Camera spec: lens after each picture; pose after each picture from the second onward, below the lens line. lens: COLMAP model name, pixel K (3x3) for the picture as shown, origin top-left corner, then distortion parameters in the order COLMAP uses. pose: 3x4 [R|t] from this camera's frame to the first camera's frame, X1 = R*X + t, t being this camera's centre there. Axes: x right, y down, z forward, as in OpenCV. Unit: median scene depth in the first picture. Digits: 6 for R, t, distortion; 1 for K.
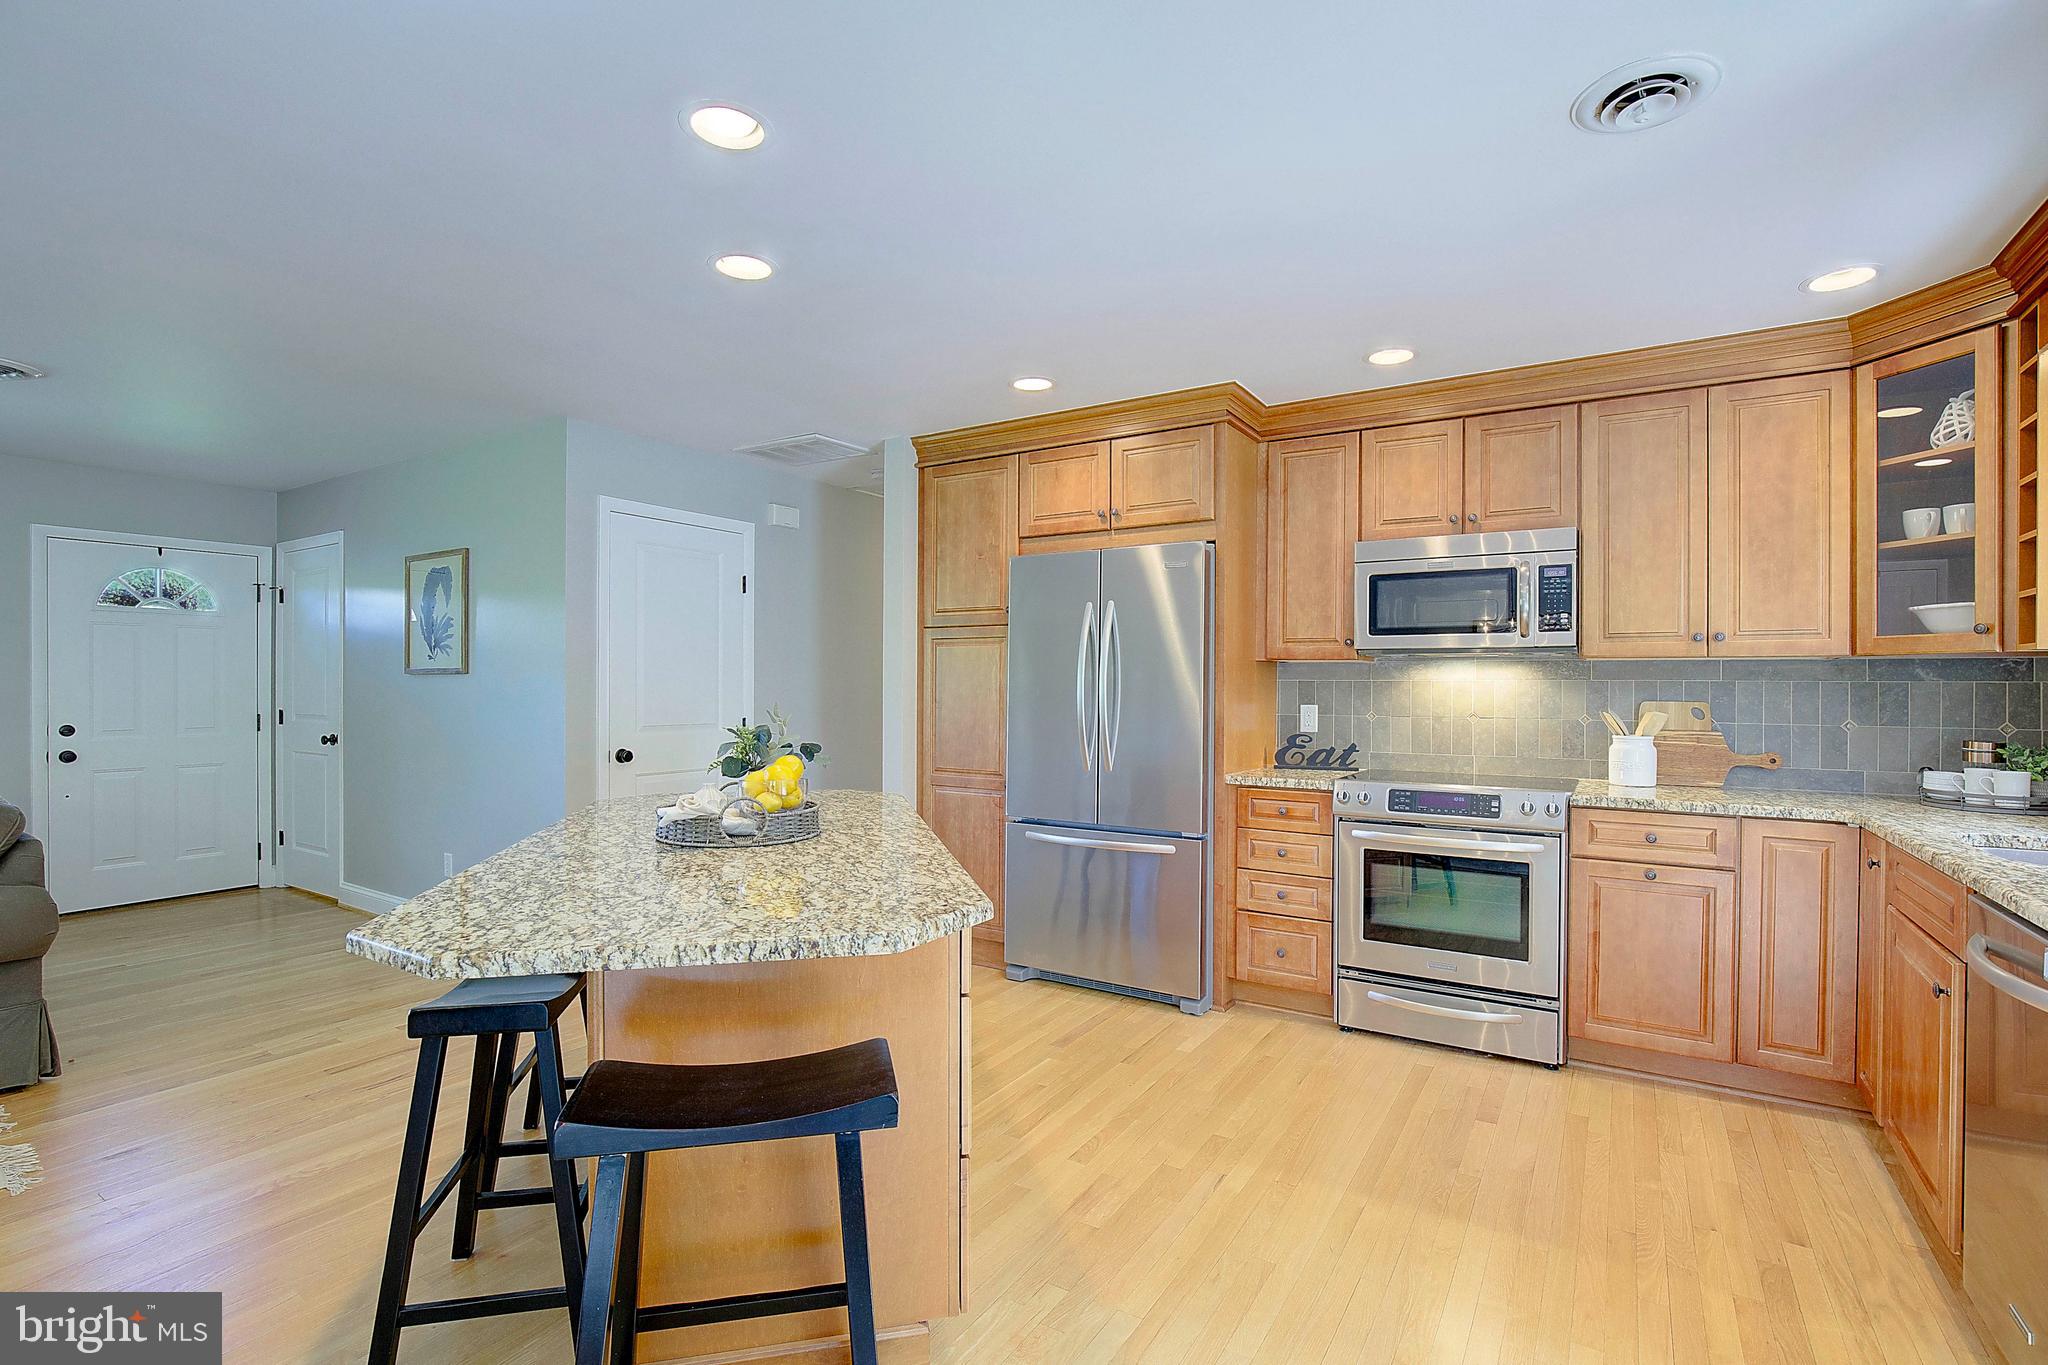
lens RADIAL K [[947.6, 0, 1039.6], [0, 947.6, 686.7], [0, 0, 1]] dist [-0.022424, 0.005346]
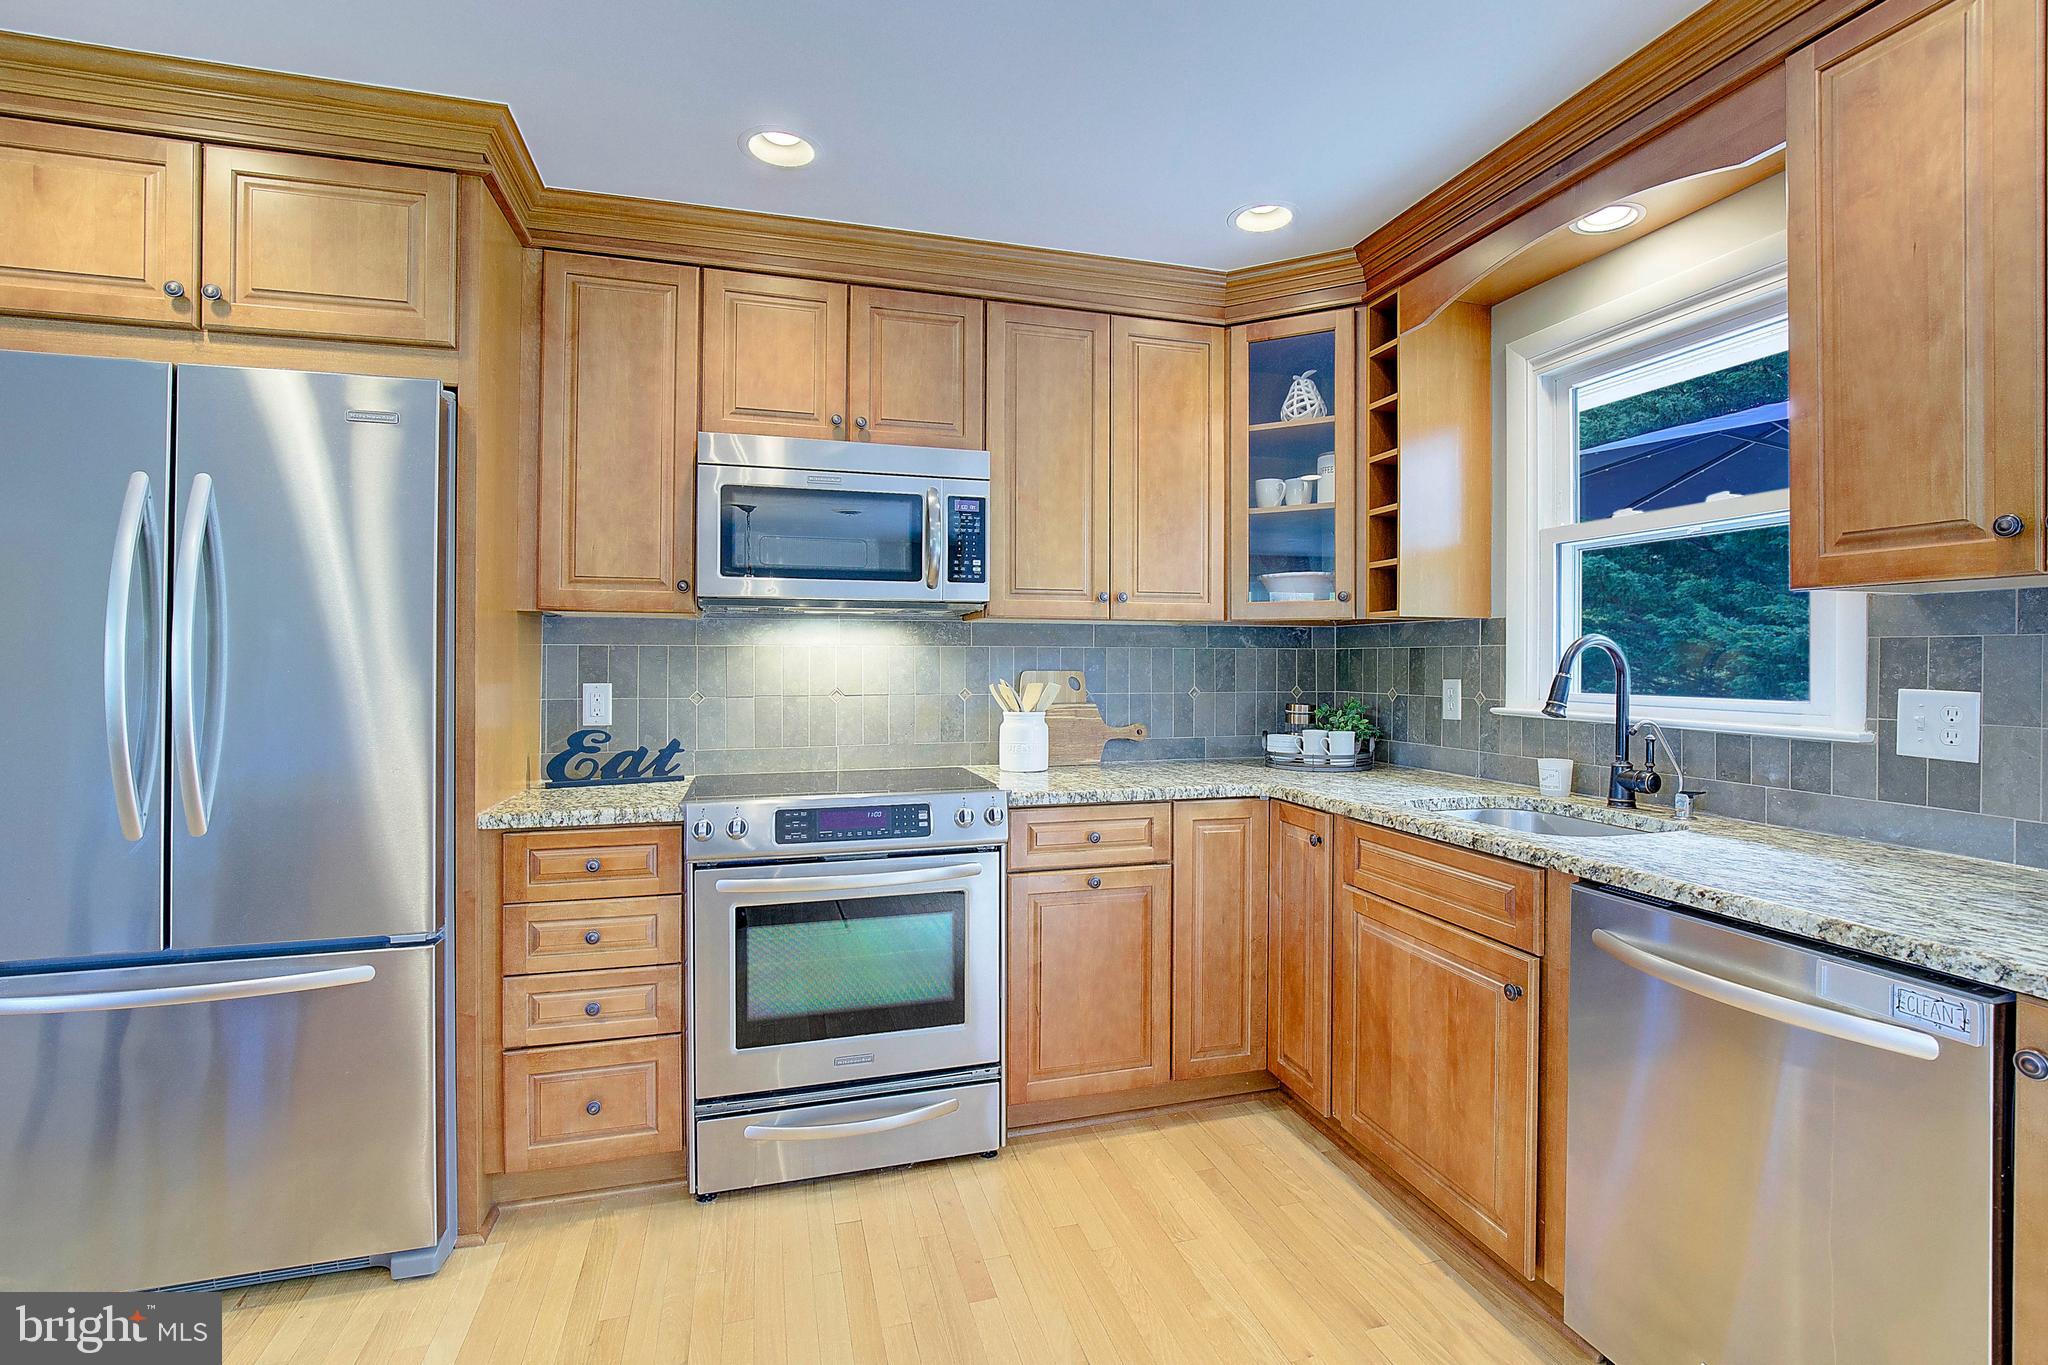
lens RADIAL K [[947.6, 0, 1049.5], [0, 947.6, 658.5], [0, 0, 1]] dist [-0.022424, 0.005346]
pose [[0.655765, -0.001702, 0.754964, 0.001061], [0.005023, 0.999985, -0.002108, 0.005726], [-0.754949, 0.005174, 0.655763, 0.406419]]
